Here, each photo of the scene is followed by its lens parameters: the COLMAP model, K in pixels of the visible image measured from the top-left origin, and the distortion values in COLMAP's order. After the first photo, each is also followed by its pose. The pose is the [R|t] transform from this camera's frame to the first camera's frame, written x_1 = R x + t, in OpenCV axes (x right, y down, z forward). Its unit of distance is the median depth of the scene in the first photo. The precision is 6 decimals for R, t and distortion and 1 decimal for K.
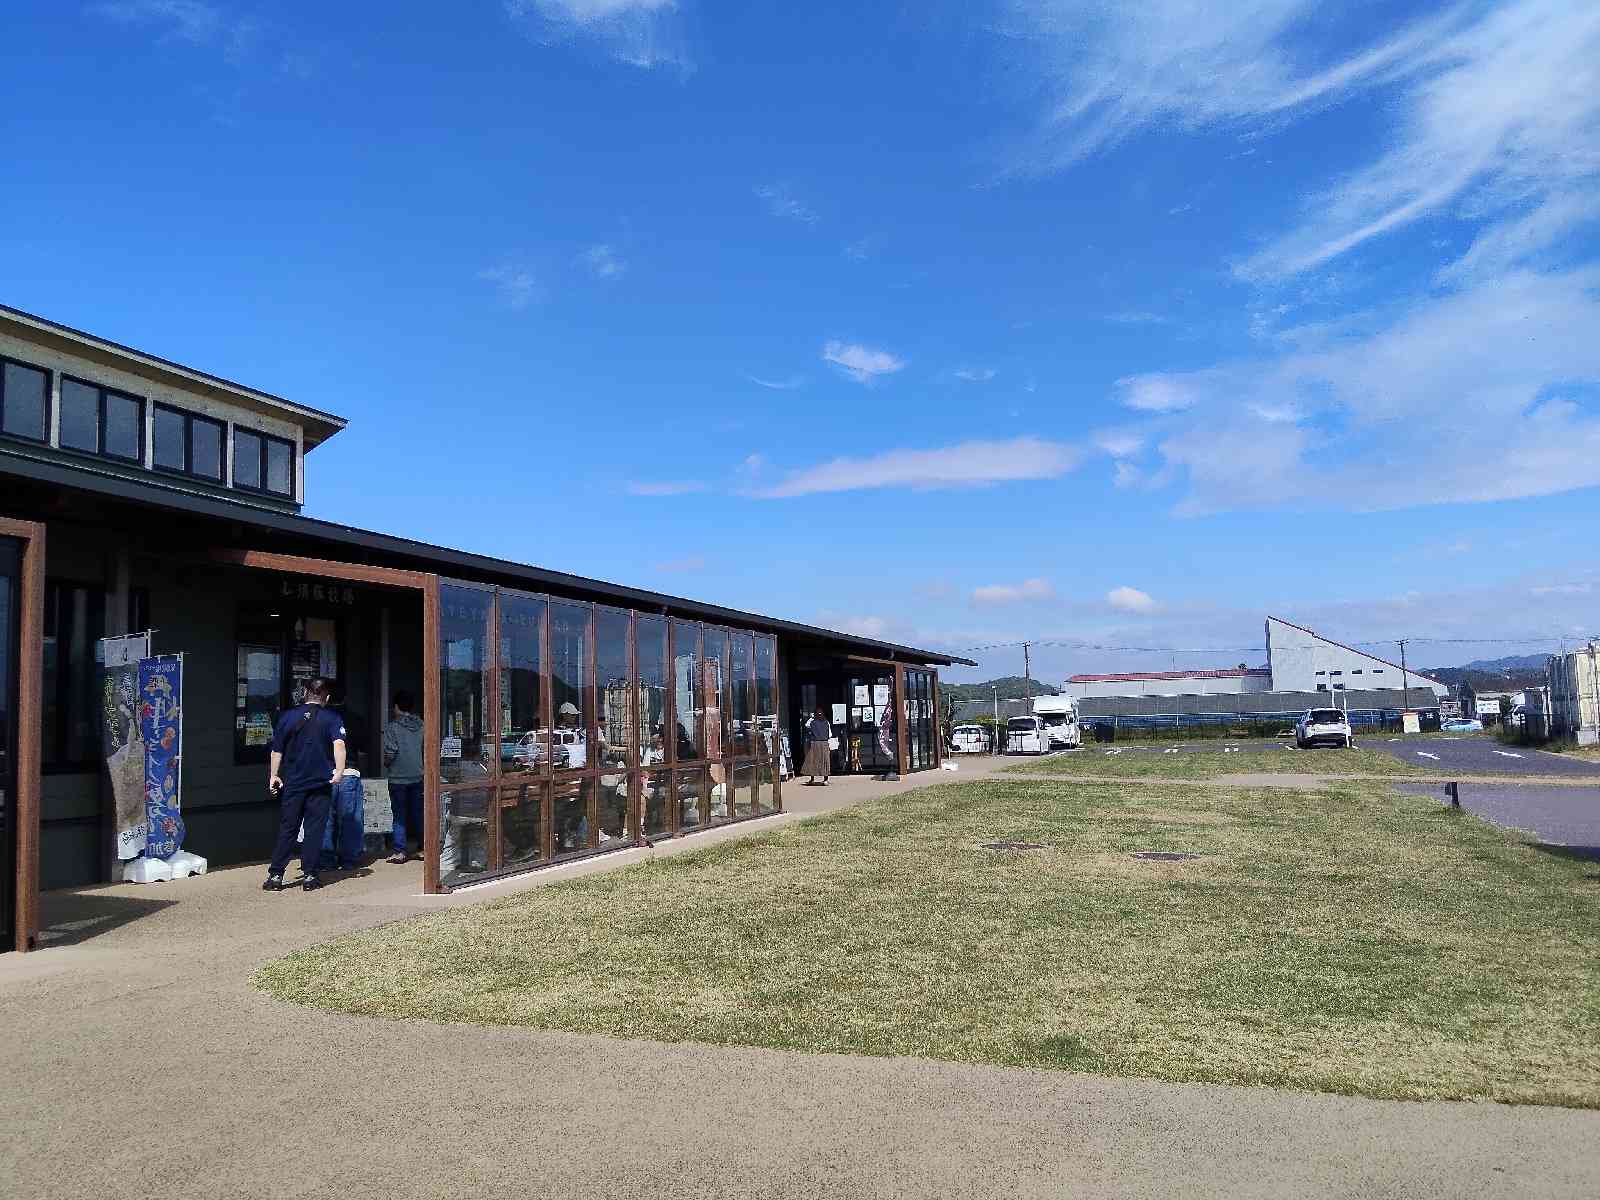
lens RADIAL K [[1292.5, 0, 800.0], [0, 1292.5, 600.0], [0, 0, 1]] dist [0.003567, -0.005428]
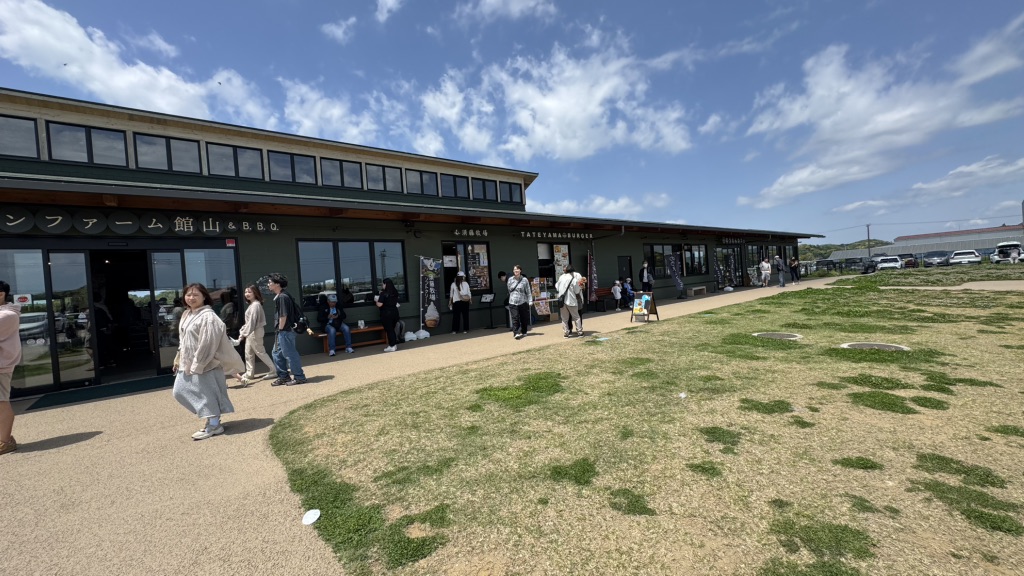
lens RADIAL K [[404.6, 0, 513.0], [0, 404.6, 286.4], [0, 0, 1]] dist [-0.003119, -0.000023]
pose [[0.849436, -0.026655, -0.527018, 0.089863], [0.097842, 0.989362, 0.107659, 0.010736], [0.518542, -0.143014, 0.843007, 0.180689]]
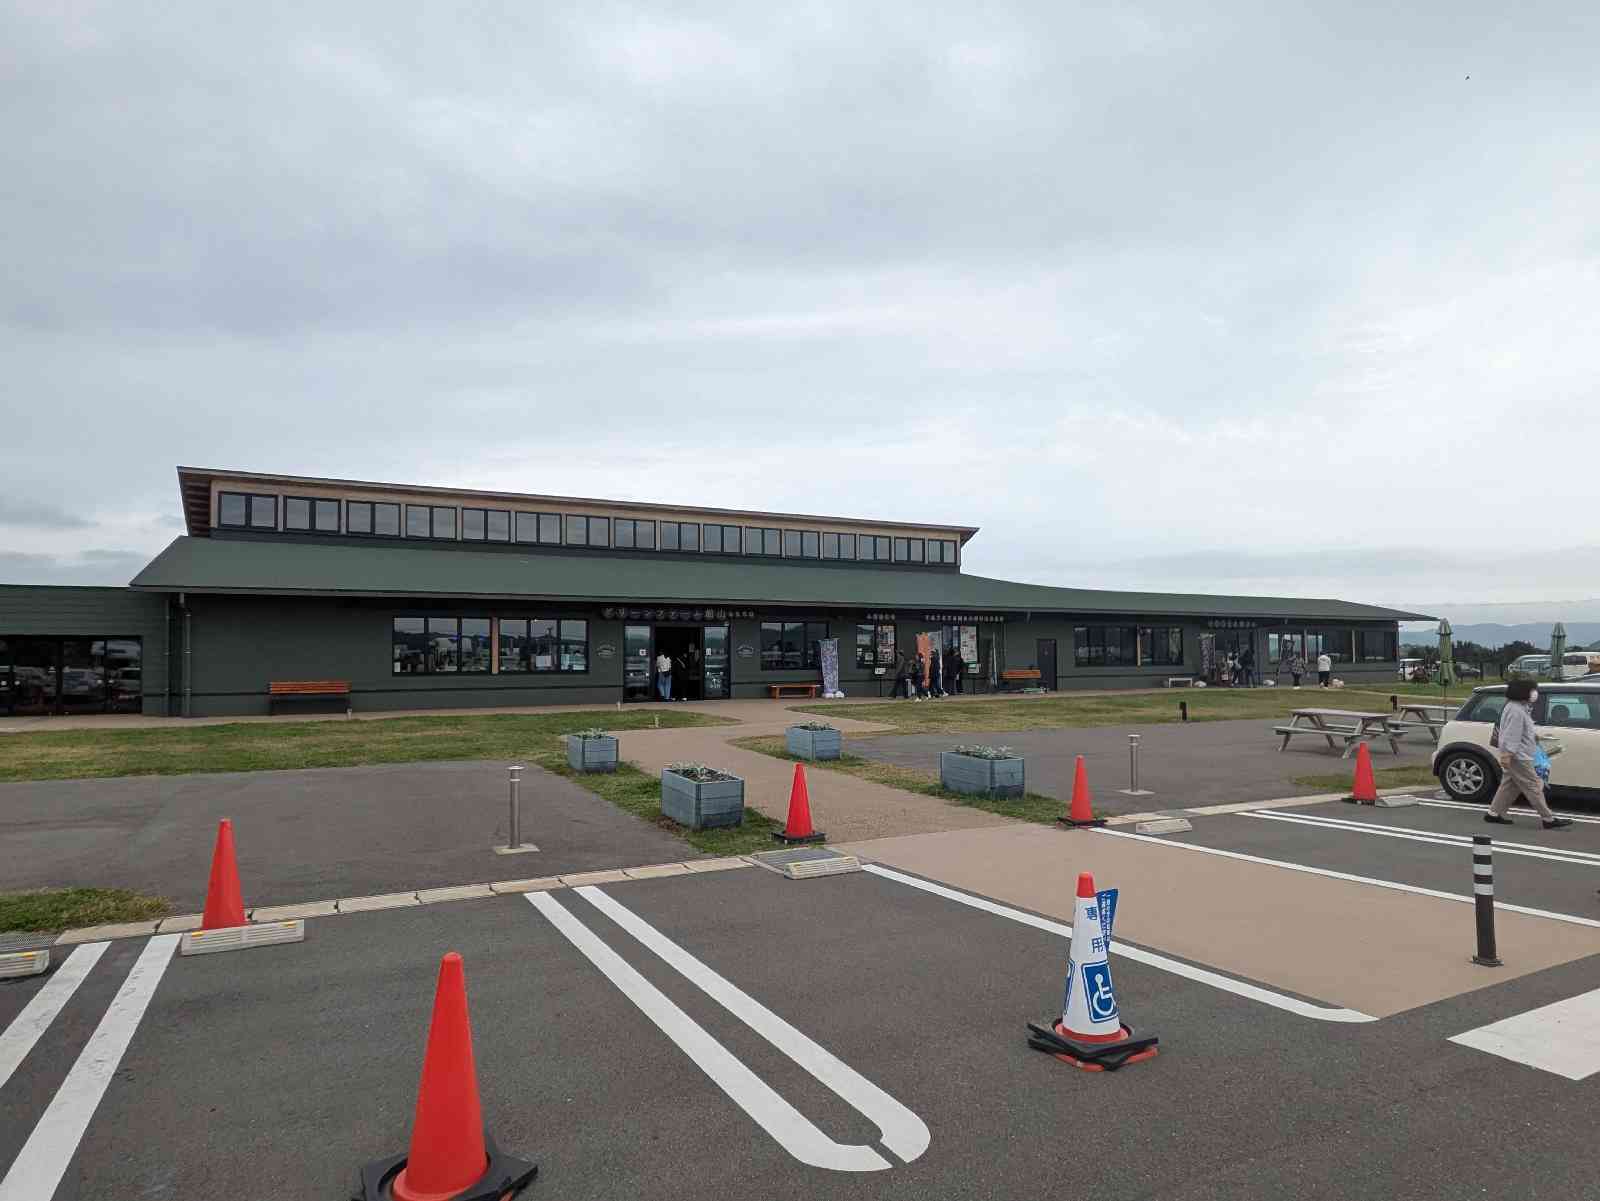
lens RADIAL K [[949.6, 0, 839.6], [0, 949.6, 606.9], [0, 0, 1]] dist [-0.000047, -0.000585]
pose [[0.739363, -0.020469, -0.672996, 0.717143], [0.054761, 0.998055, 0.029805, -0.068693], [0.671077, -0.058890, 0.739045, -0.530855]]
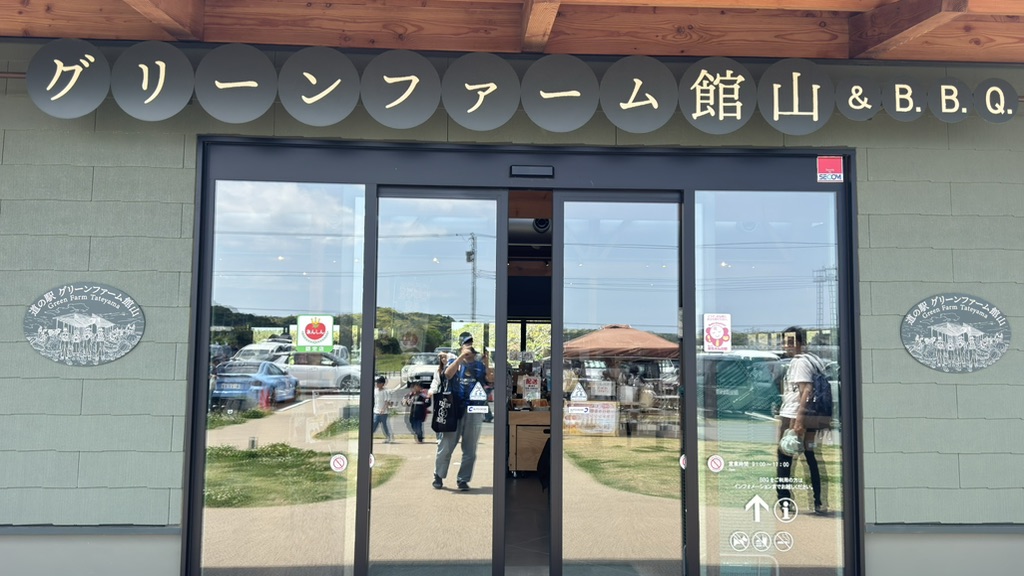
lens RADIAL K [[828.4, 0, 508.9], [0, 828.4, 285.8], [0, 0, 1]] dist [0.130632, -0.211788]
pose [[0.355030, -0.030065, -0.934371, -0.150079], [0.070642, 0.997488, -0.005255, 0.010325], [0.932182, -0.064140, 0.356262, 0.211927]]
